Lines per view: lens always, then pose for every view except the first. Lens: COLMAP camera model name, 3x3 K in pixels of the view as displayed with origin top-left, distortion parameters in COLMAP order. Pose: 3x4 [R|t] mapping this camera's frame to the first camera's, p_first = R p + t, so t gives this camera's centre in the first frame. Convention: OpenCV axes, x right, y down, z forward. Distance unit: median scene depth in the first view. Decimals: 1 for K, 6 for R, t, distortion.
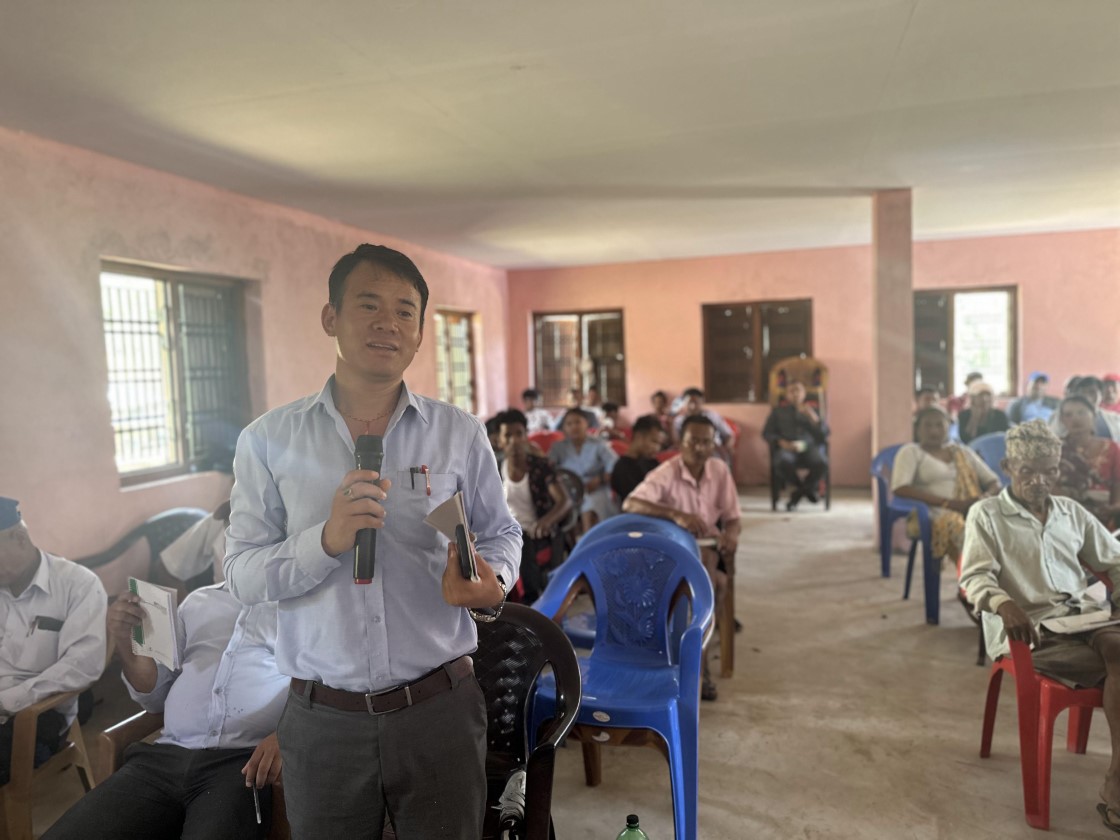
lens RADIAL K [[796.8, 0, 562.2], [0, 796.8, 426.5], [0, 0, 1]] dist [0.106449, -0.200505]
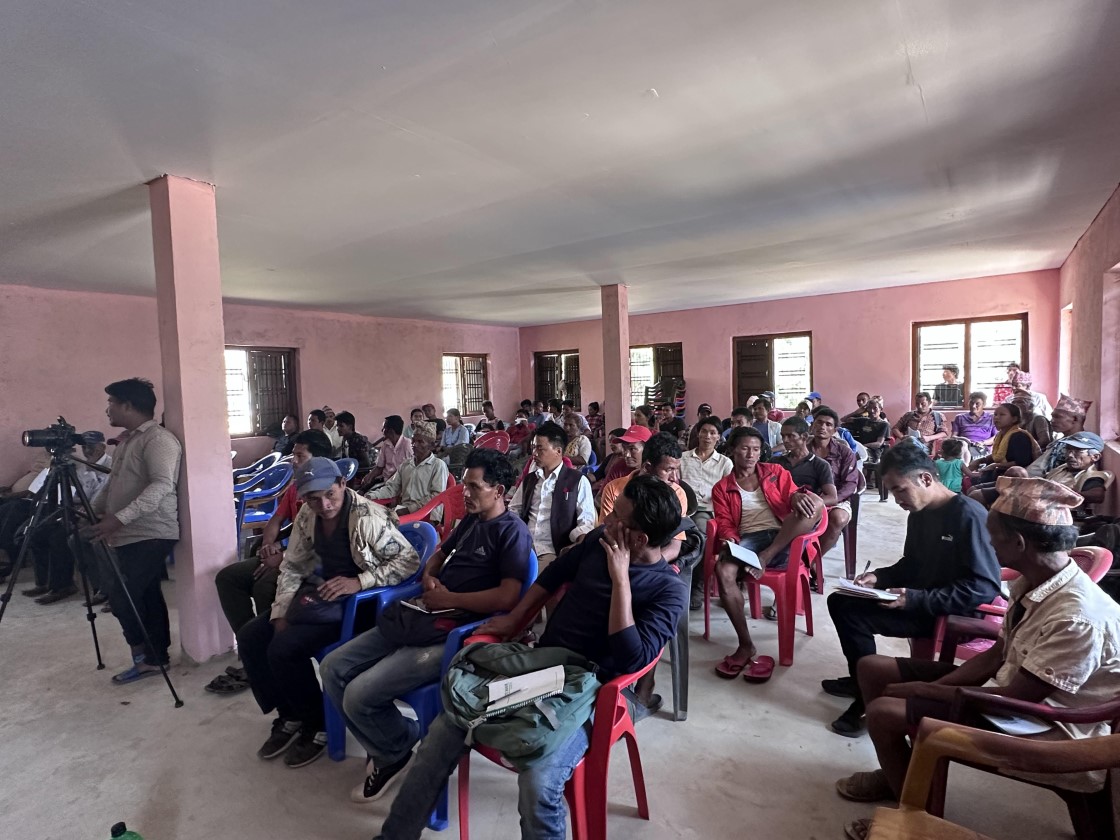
lens RADIAL K [[589.1, 0, 555.3], [0, 589.1, 414.9], [0, 0, 1]] dist [0.001789, 0.000223]
pose [[0.918540, 0.029118, -0.394253, 0.546582], [-0.033362, 0.999436, -0.003913, -0.013375], [0.393917, 0.016747, 0.918993, -0.099844]]
